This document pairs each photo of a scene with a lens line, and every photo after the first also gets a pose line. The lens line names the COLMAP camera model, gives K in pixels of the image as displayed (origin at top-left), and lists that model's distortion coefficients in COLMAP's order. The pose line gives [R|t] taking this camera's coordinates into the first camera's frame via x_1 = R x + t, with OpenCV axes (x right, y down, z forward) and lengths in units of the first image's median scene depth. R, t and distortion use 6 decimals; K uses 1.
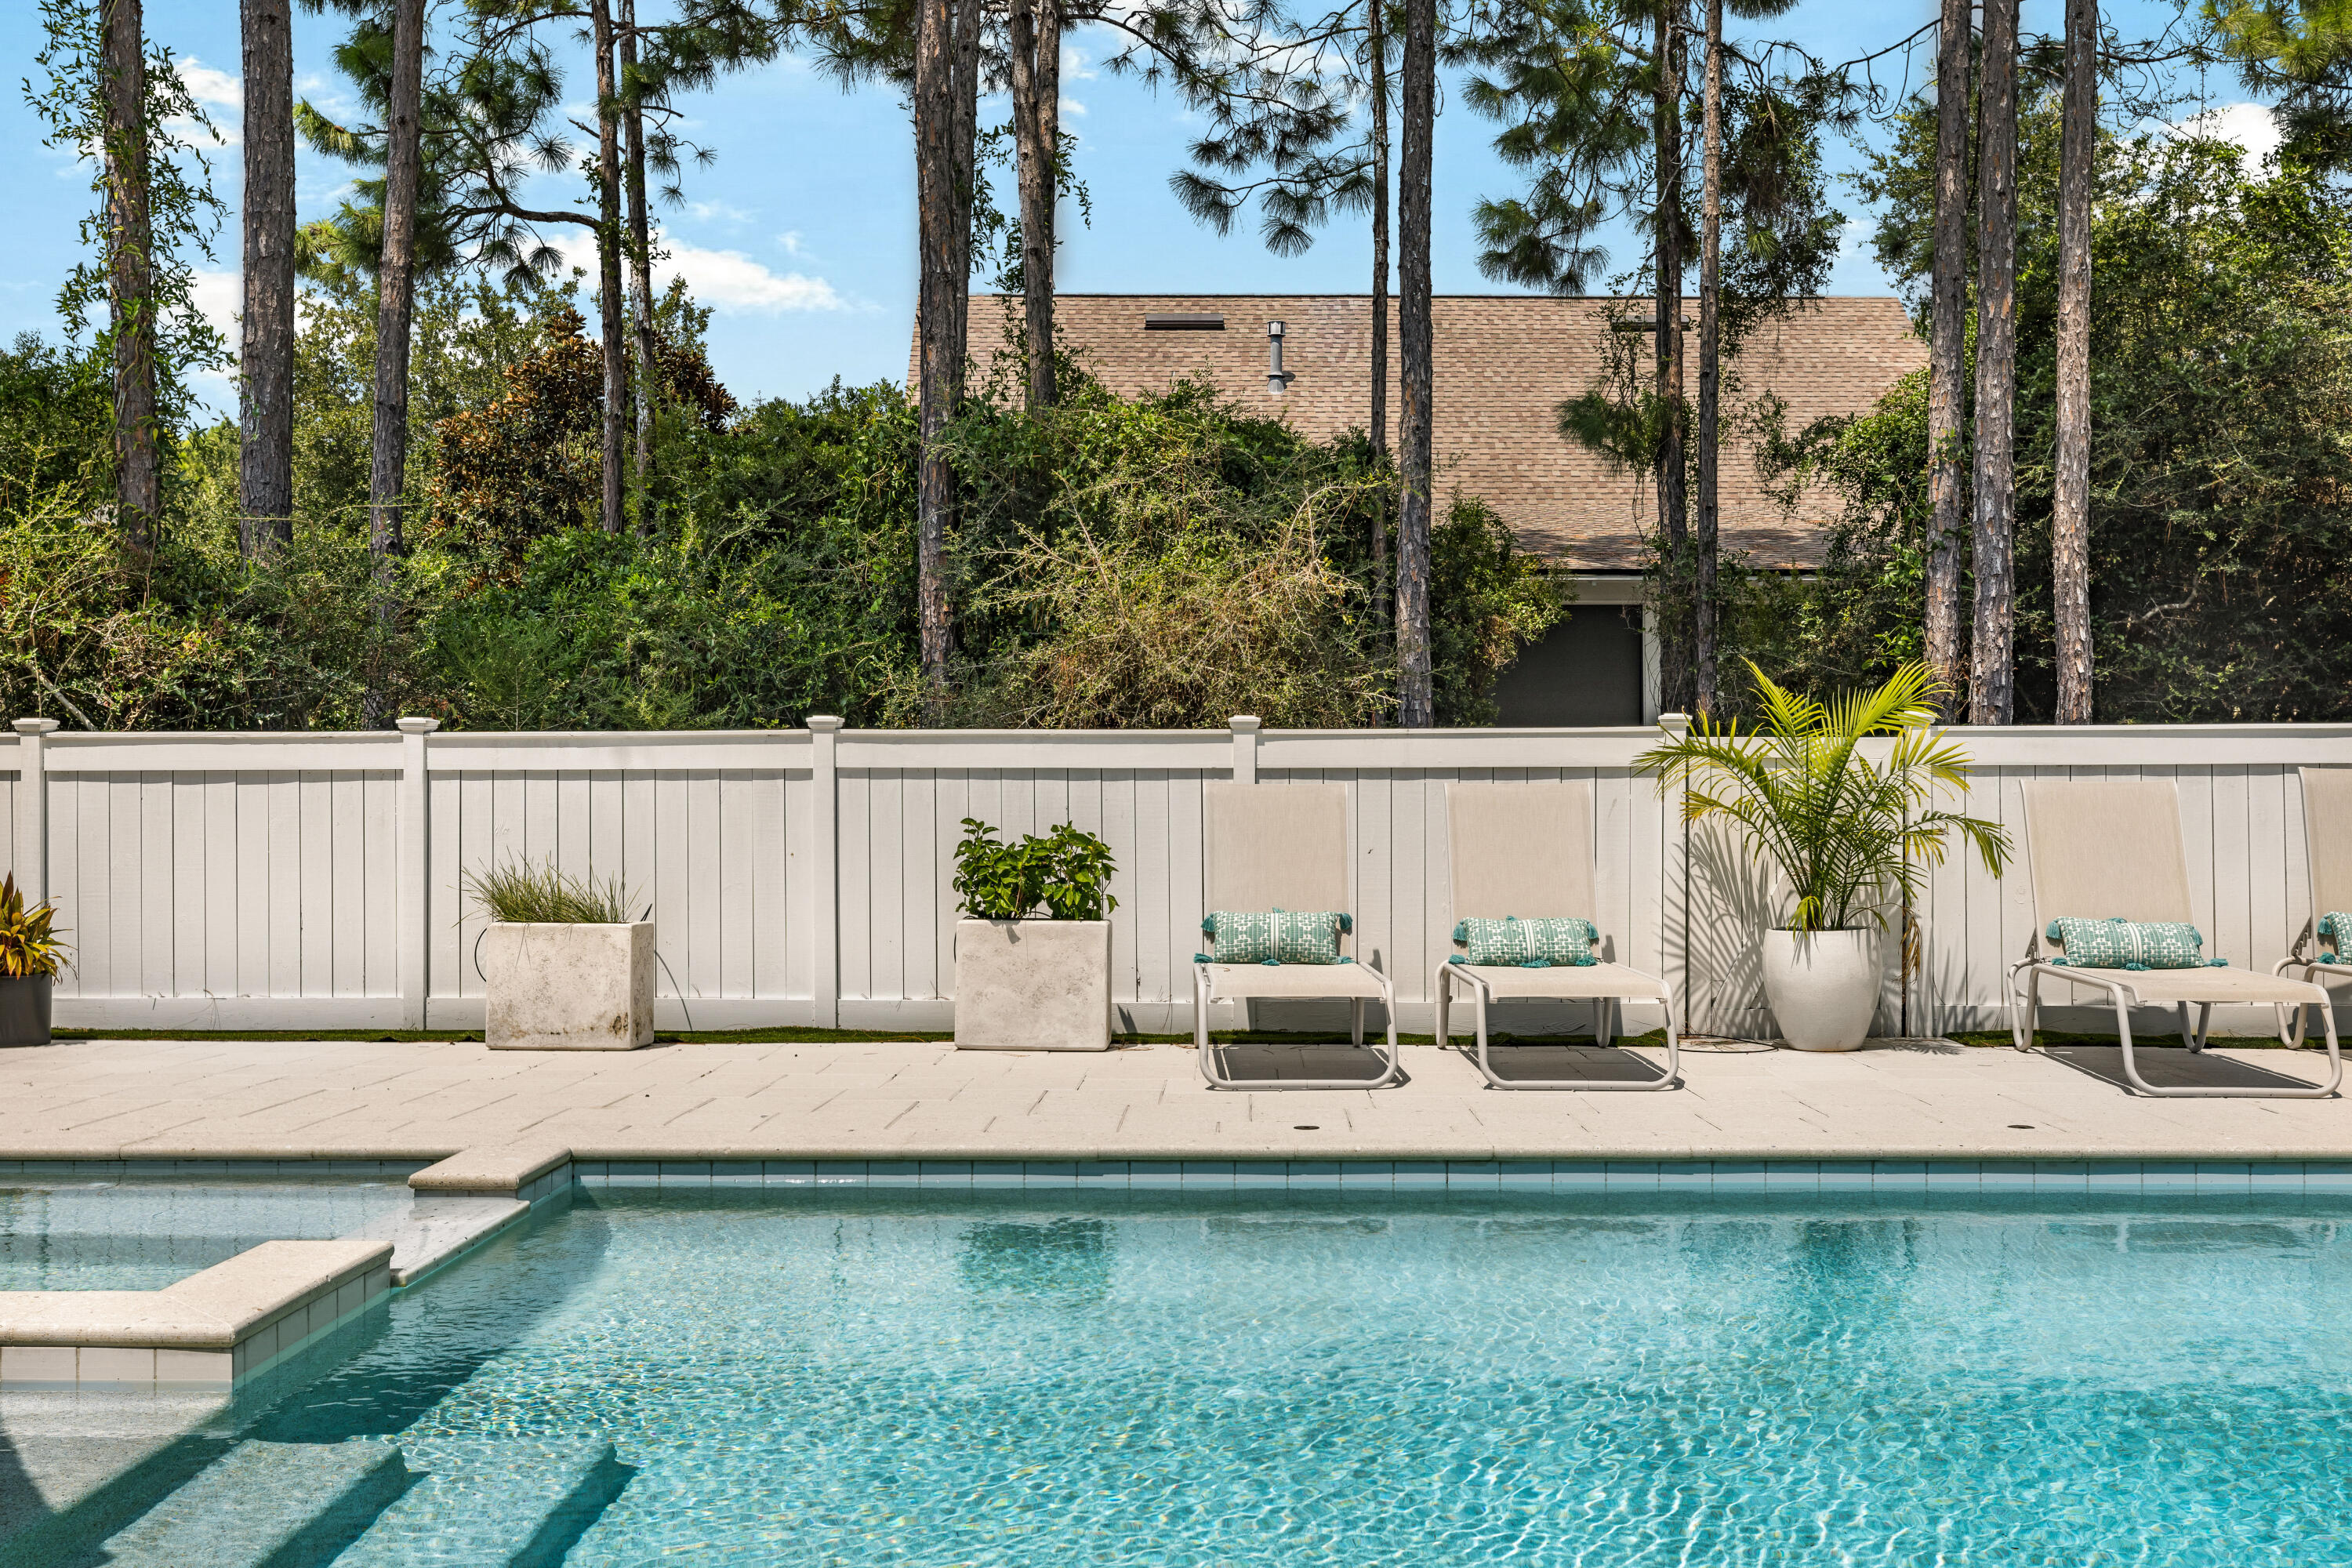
lens RADIAL K [[2288.8, 0, 1183.2], [0, 2288.8, 761.6], [0, 0, 1]] dist [-0.017586, 0.000000]
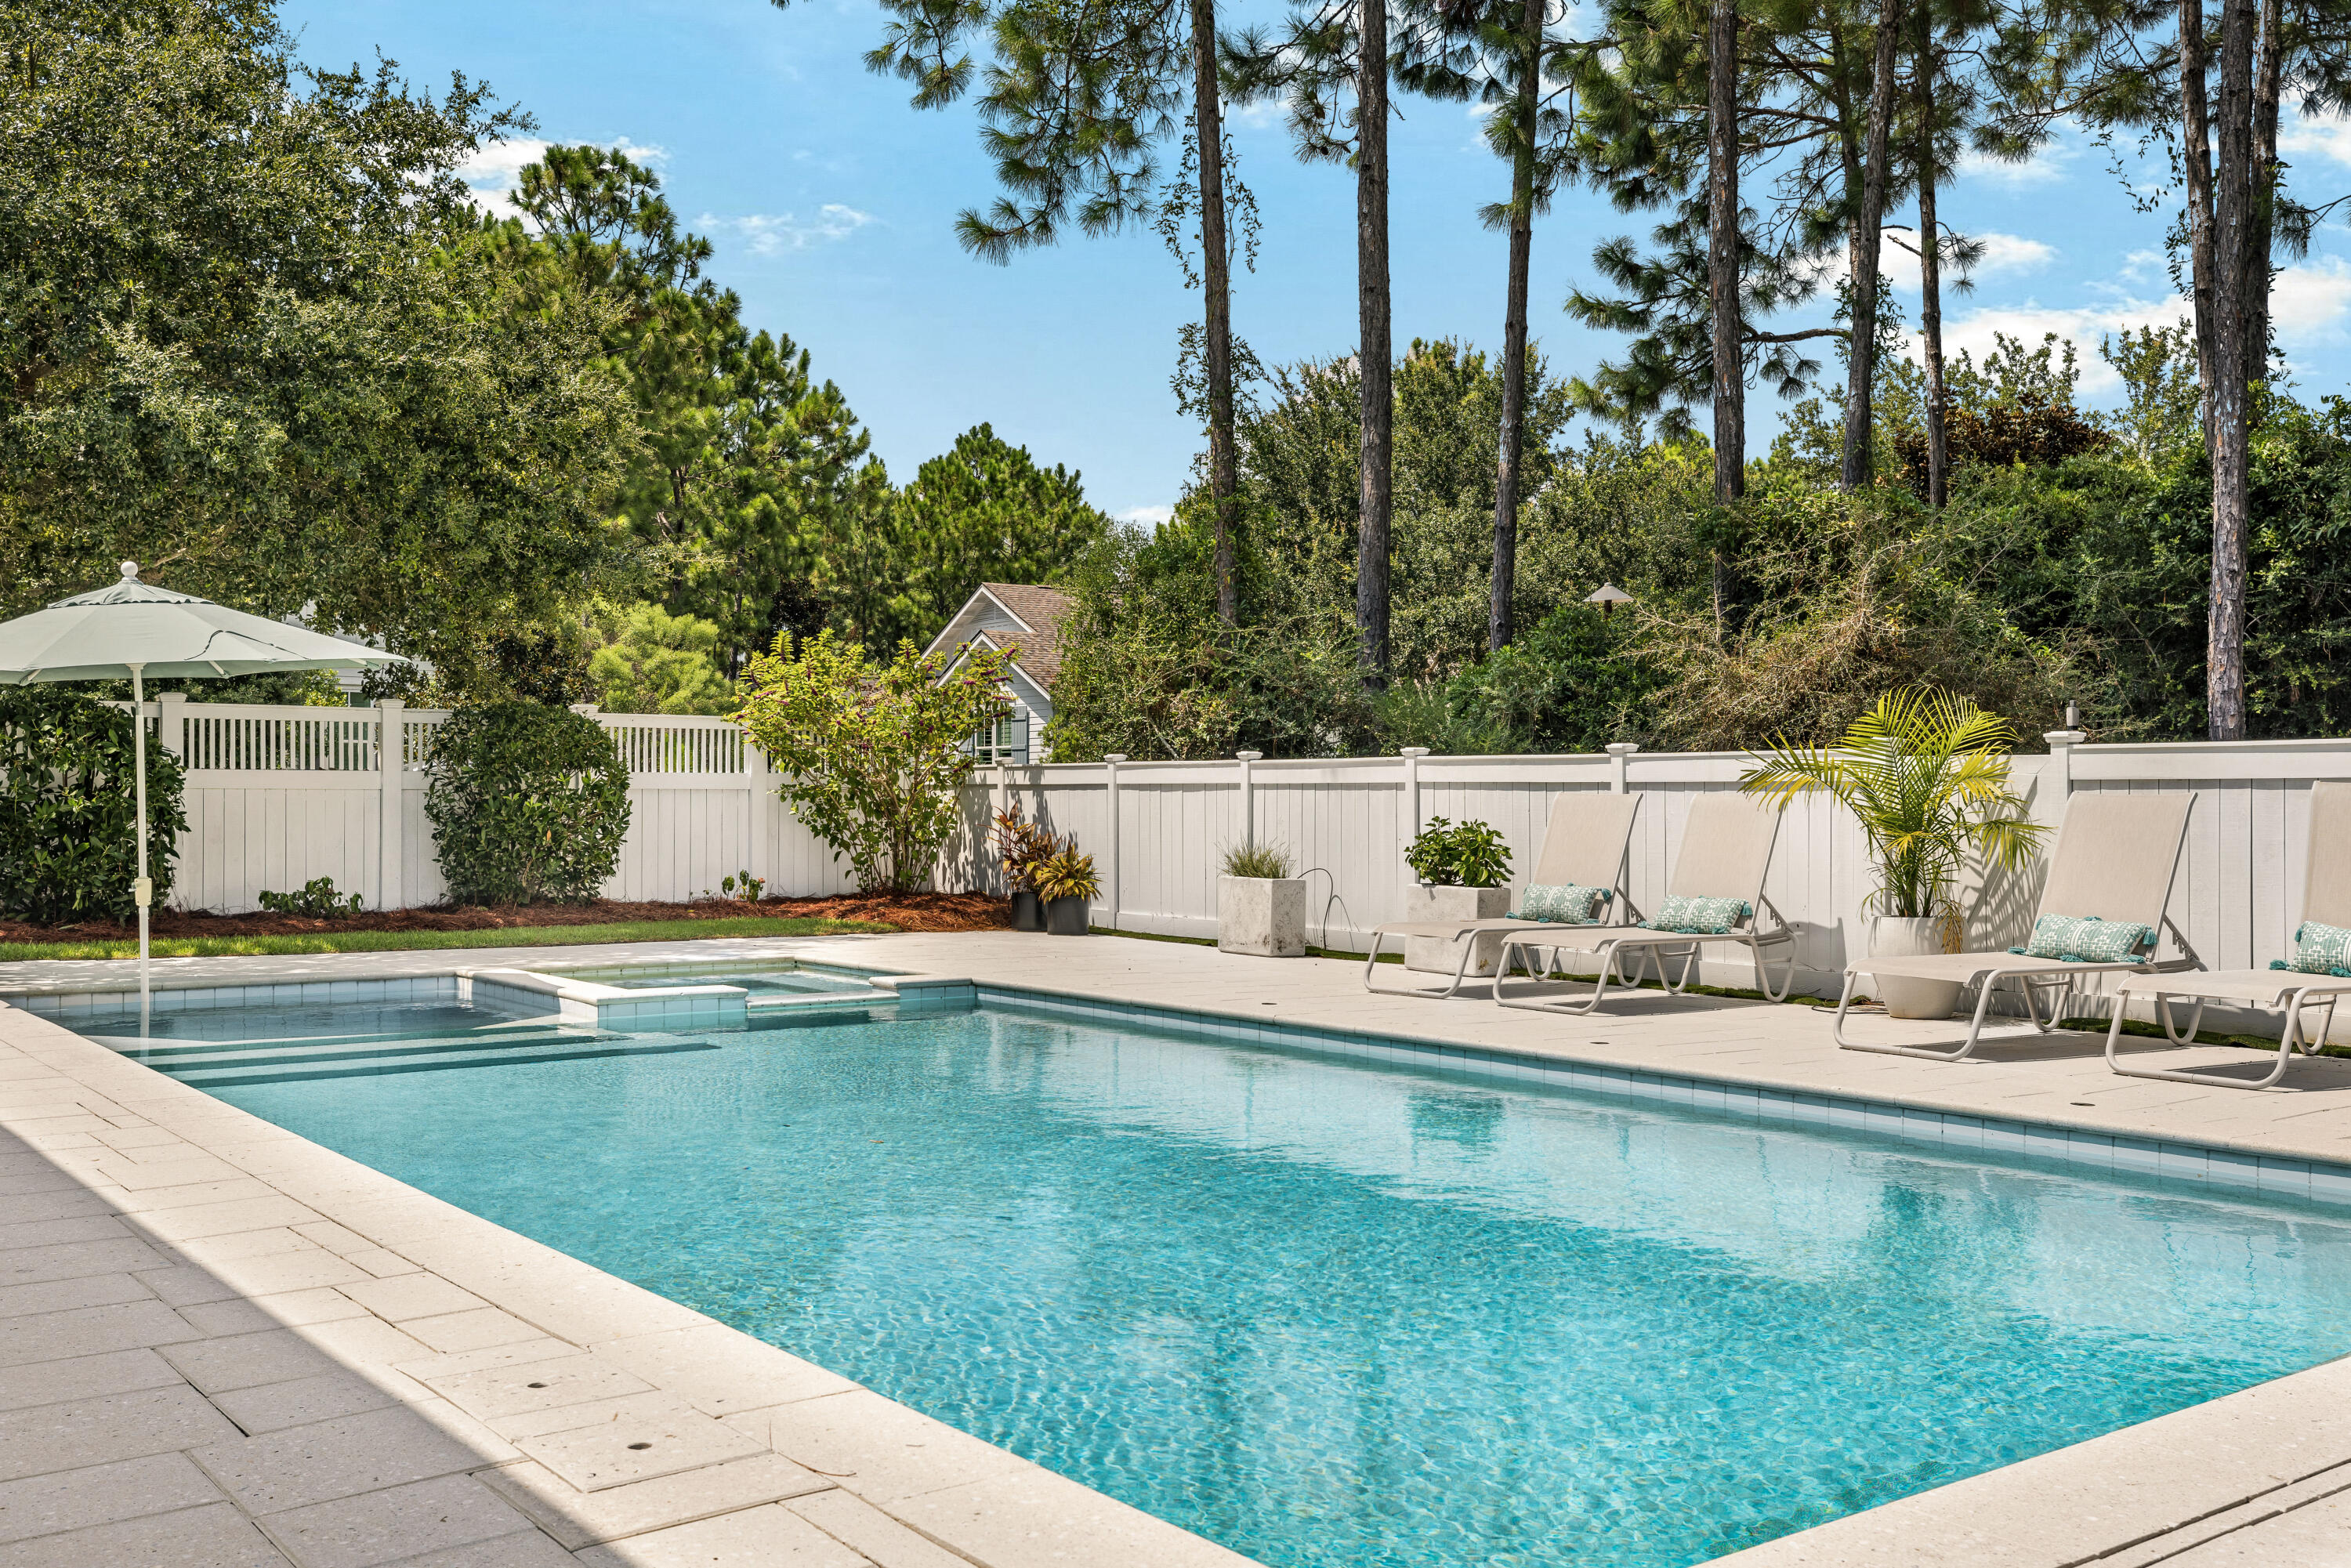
lens RADIAL K [[2153.5, 0, 1169.1], [0, 2153.5, 796.0], [0, 0, 1]] dist [0.020165, 0.000000]
pose [[0.624737, 0.004927, -0.780820, 0.867638], [0.004944, 0.999935, 0.010266, -0.003616], [0.780820, -0.010274, 0.624672, -0.014312]]
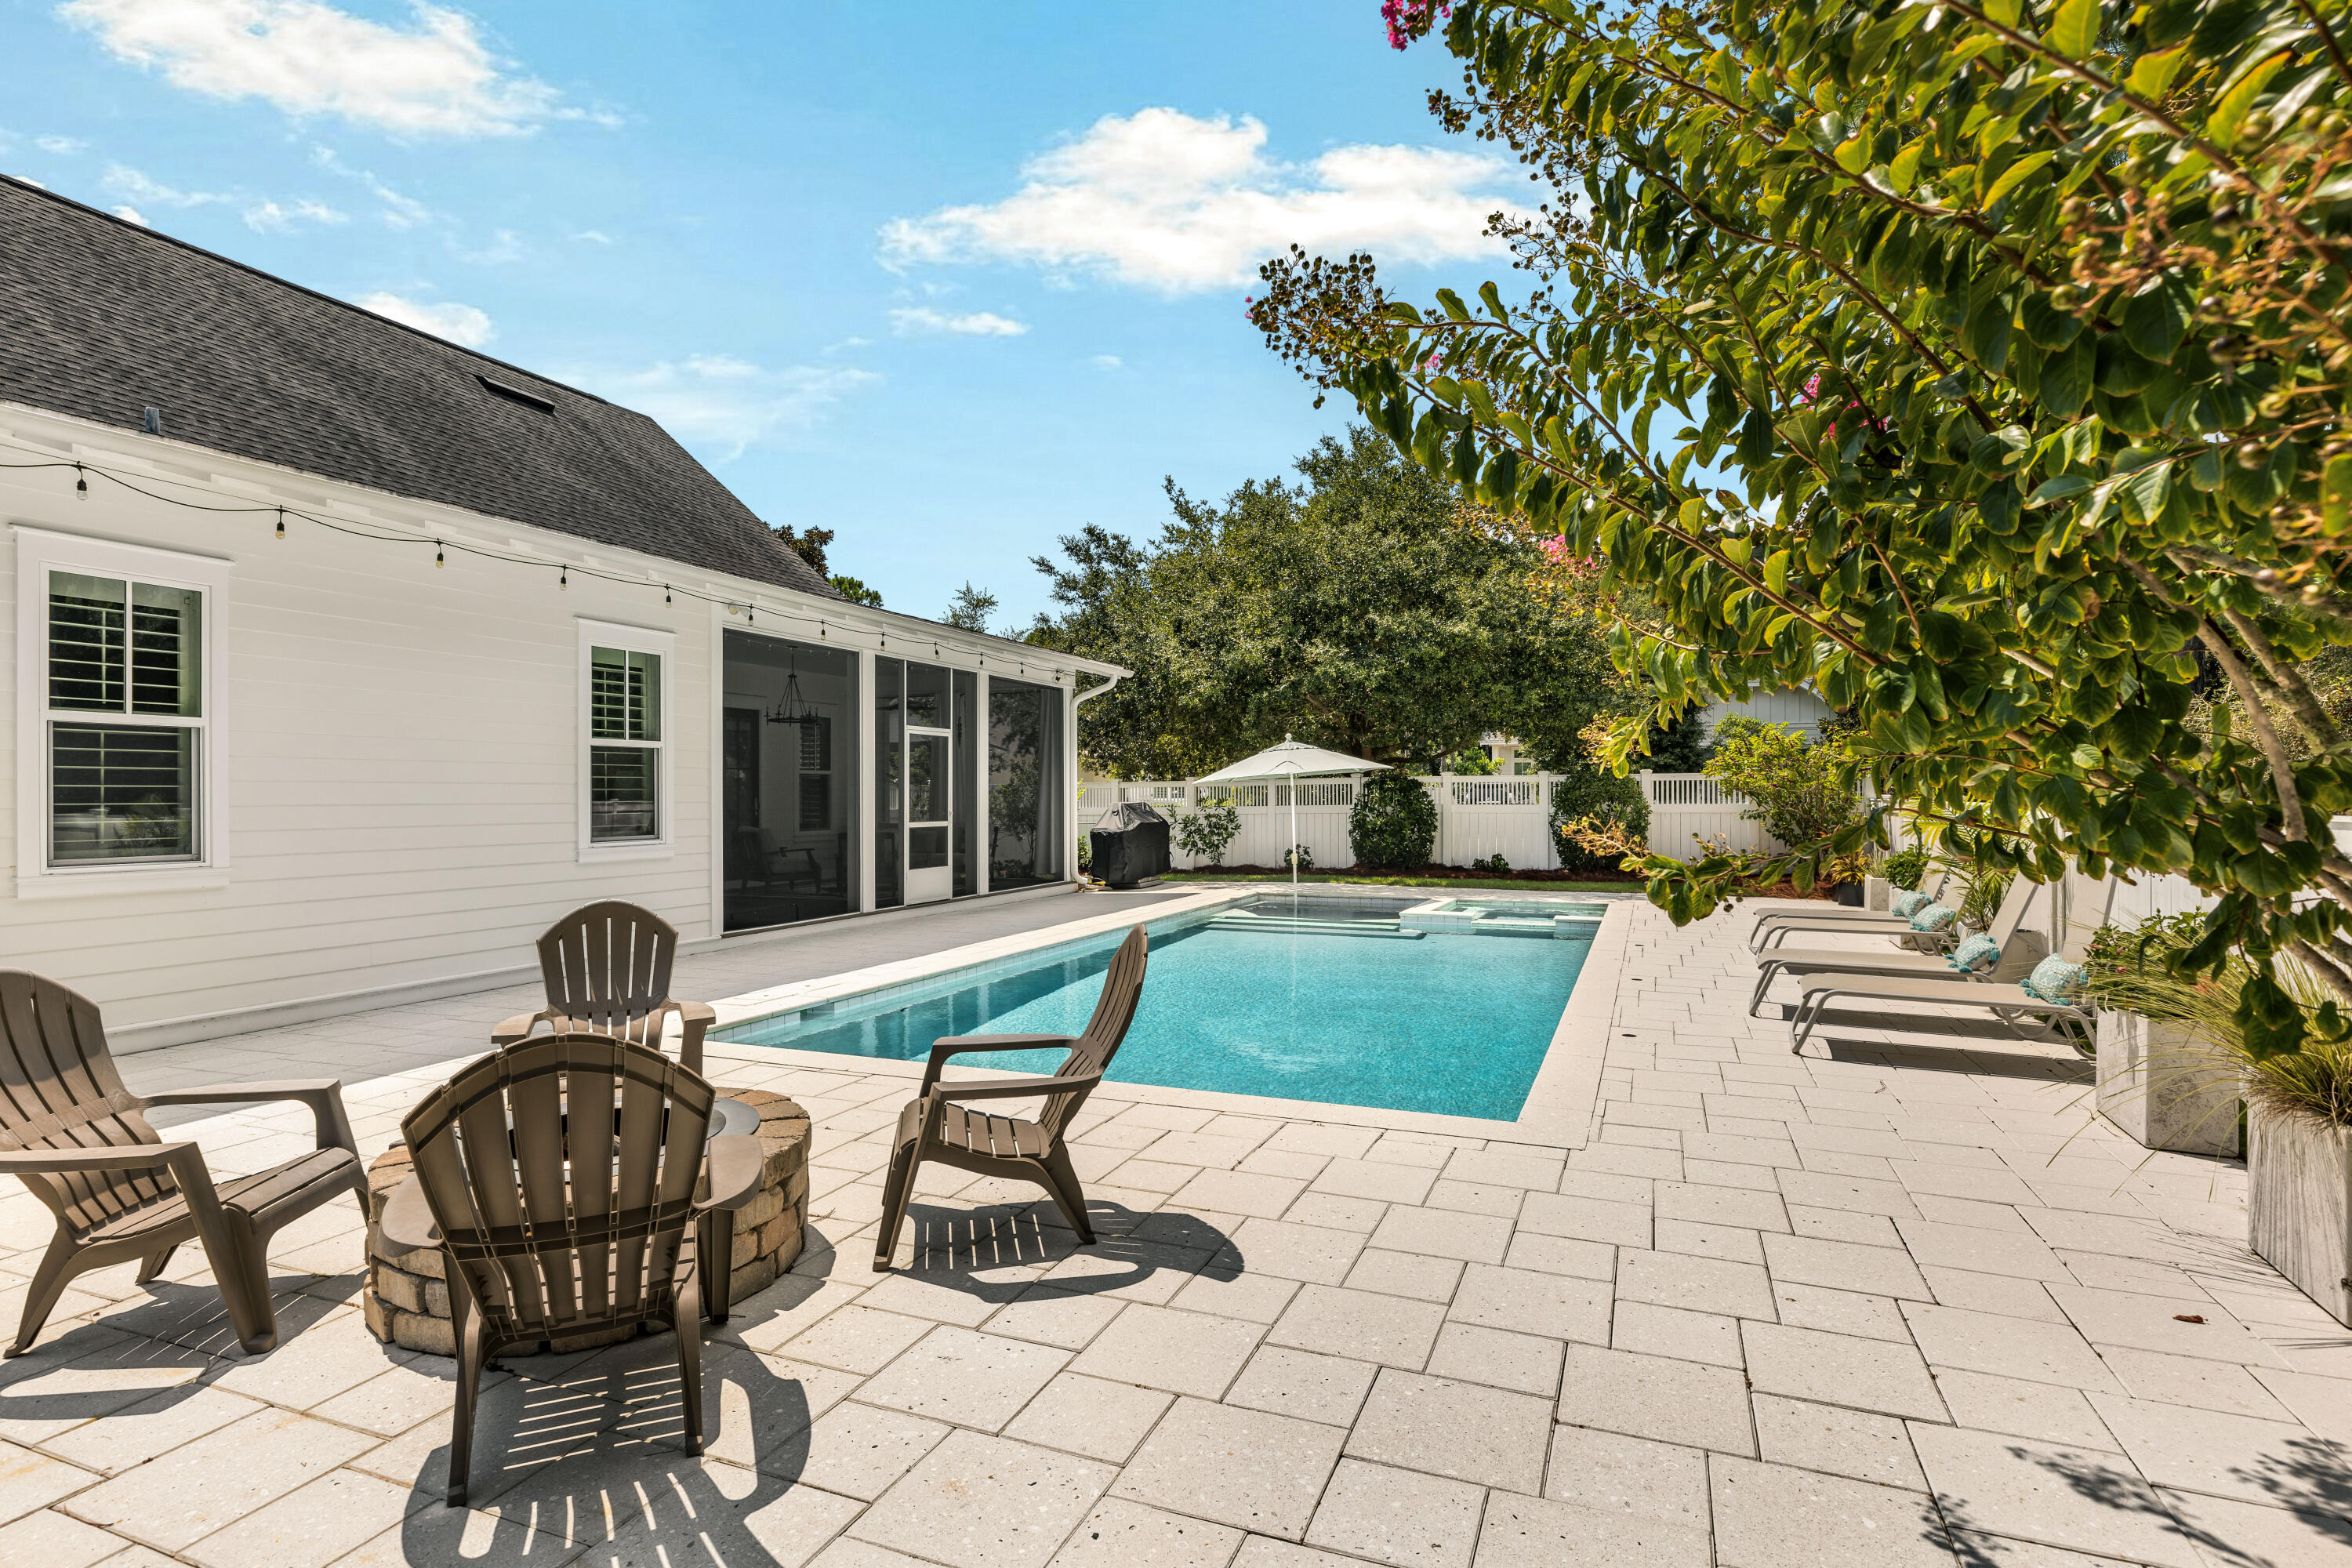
lens RADIAL K [[1160.7, 0, 1168.8], [0, 1160.7, 796.8], [0, 0, 1]] dist [0.000960, -0.001221]
pose [[-0.350112, 0.005564, -0.936691, 1.243038], [0.015624, 0.999878, 0.000099, -0.034342], [0.936578, -0.014600, -0.350156, 0.735654]]
